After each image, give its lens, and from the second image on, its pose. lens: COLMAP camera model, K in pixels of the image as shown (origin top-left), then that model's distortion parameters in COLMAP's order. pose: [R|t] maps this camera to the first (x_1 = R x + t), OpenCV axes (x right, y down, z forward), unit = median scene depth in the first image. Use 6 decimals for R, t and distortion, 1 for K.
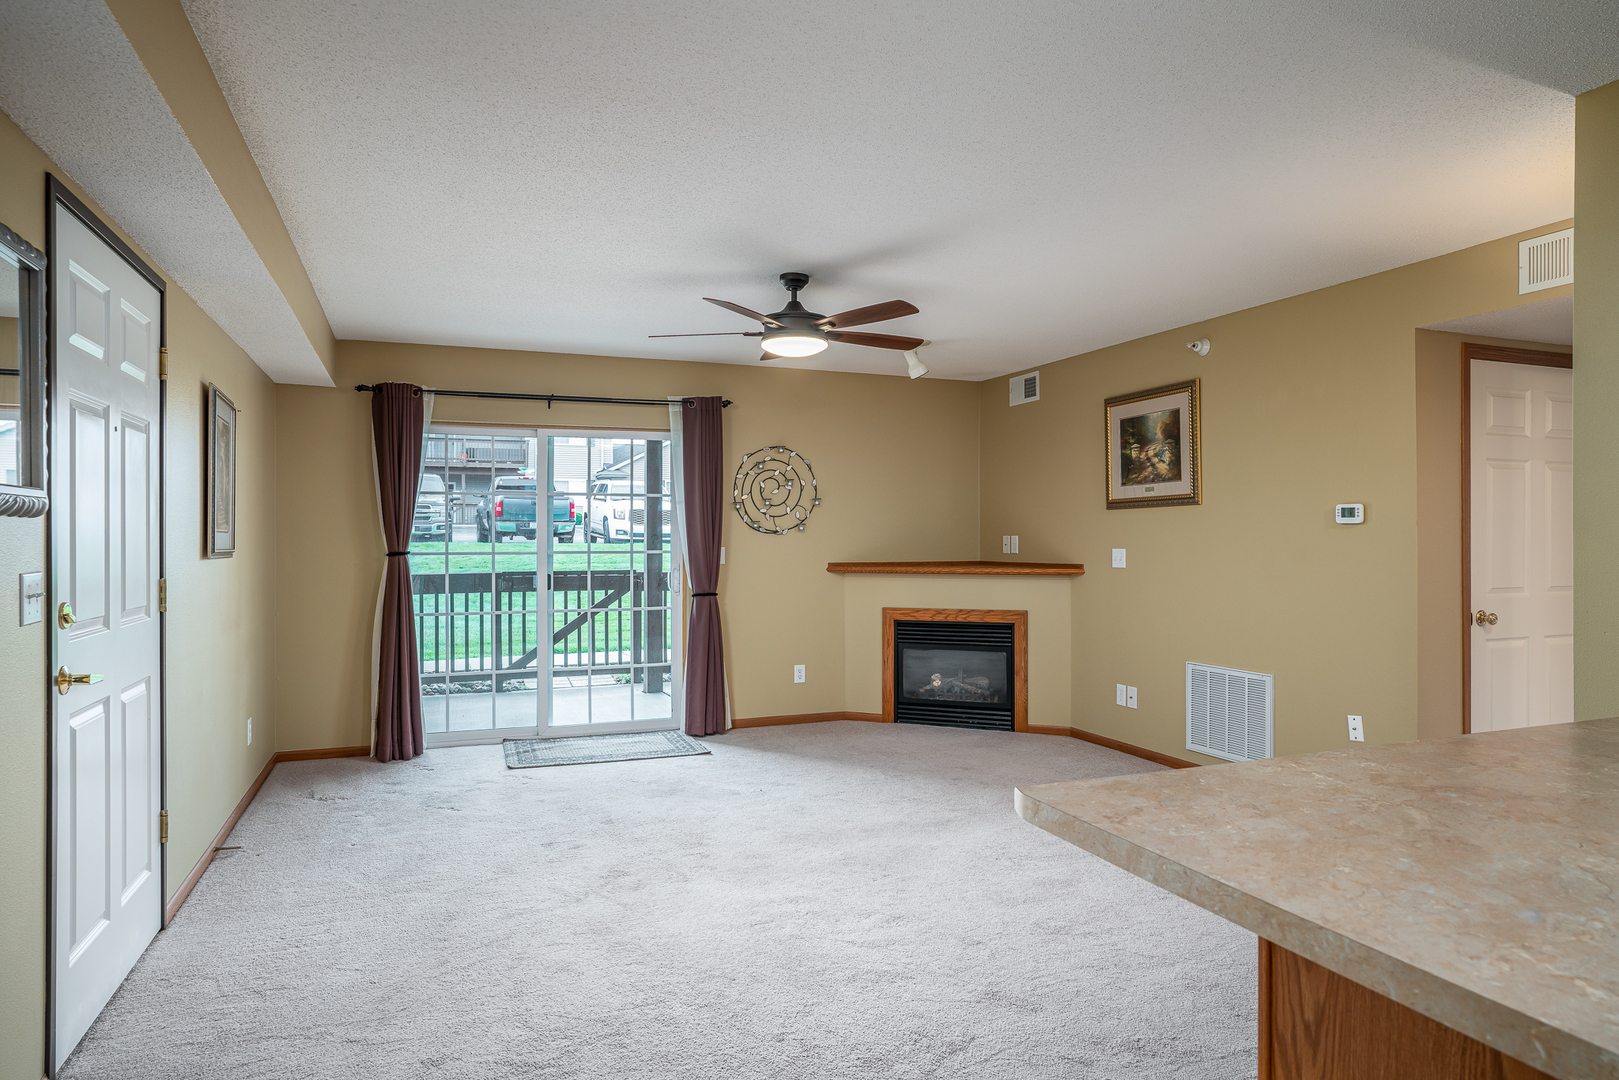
lens RADIAL K [[979.8, 0, 813.5], [0, 979.8, 545.0], [0, 0, 1]] dist [-0.043375, 0.003800]
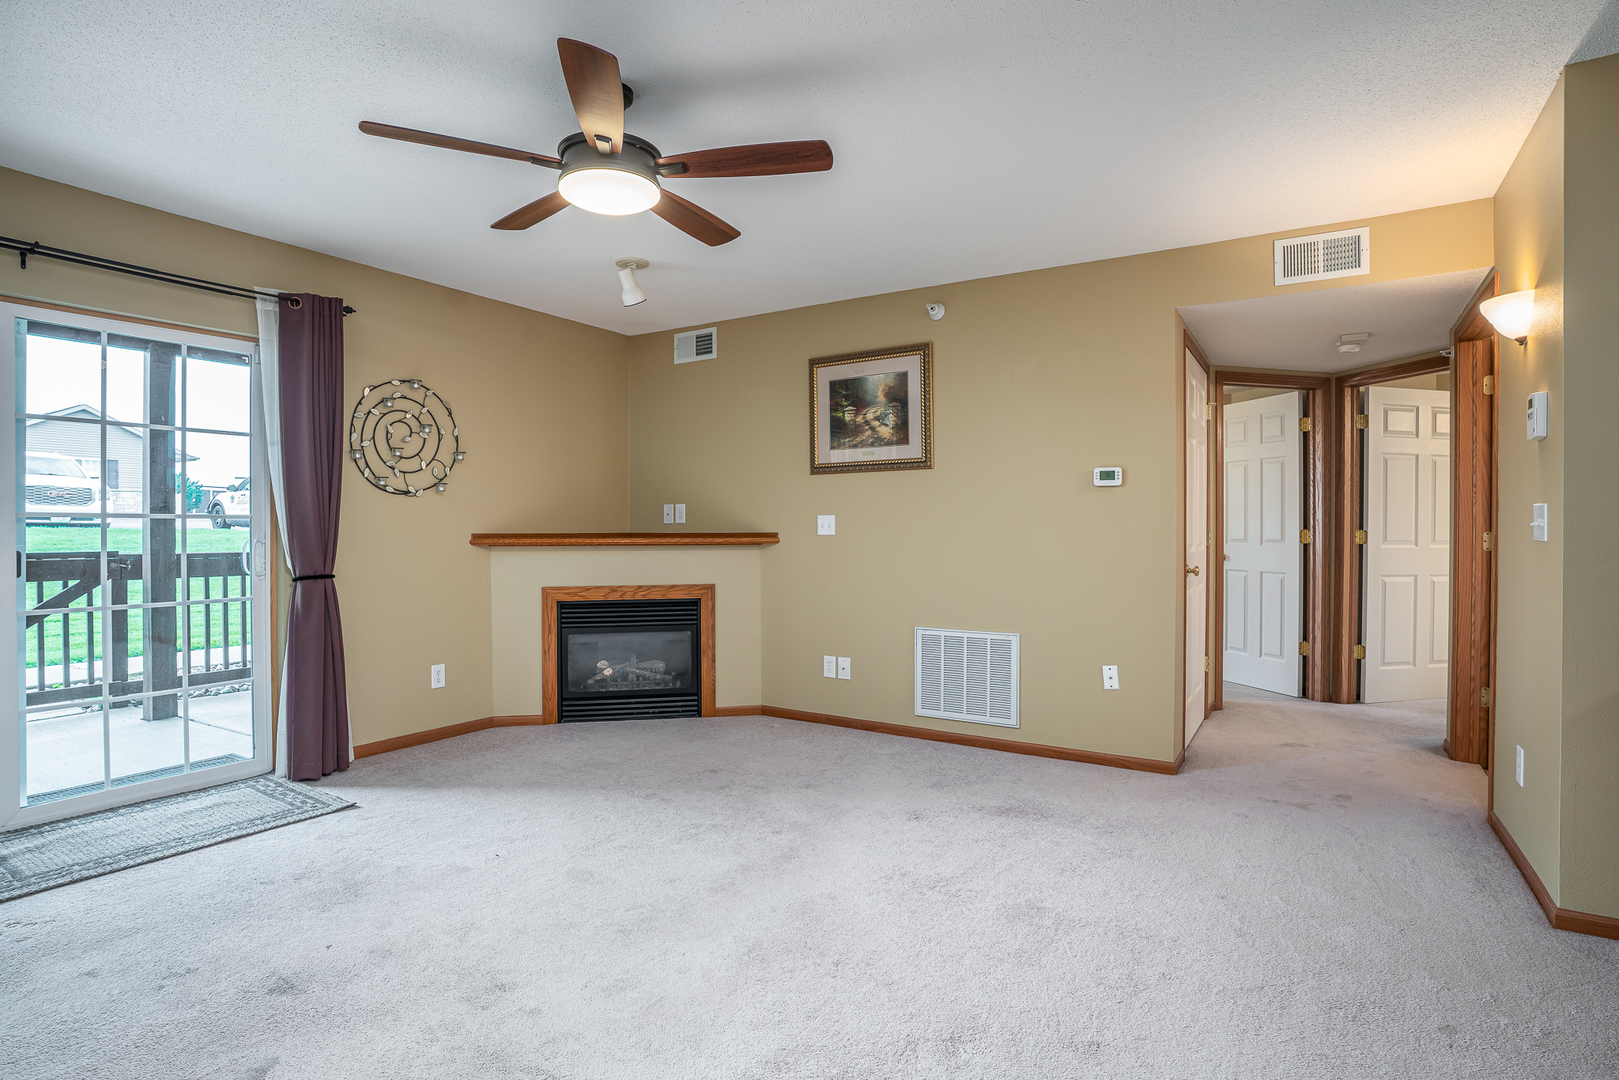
lens RADIAL K [[826.5, 0, 815.9], [0, 826.5, 533.4], [0, 0, 1]] dist [-0.050329, 0.015873]
pose [[0.808889, -0.001866, 0.587958, -0.162967], [0.002745, 0.999996, -0.000603, 0.020688], [-0.587955, 0.002101, 0.808891, 0.318684]]
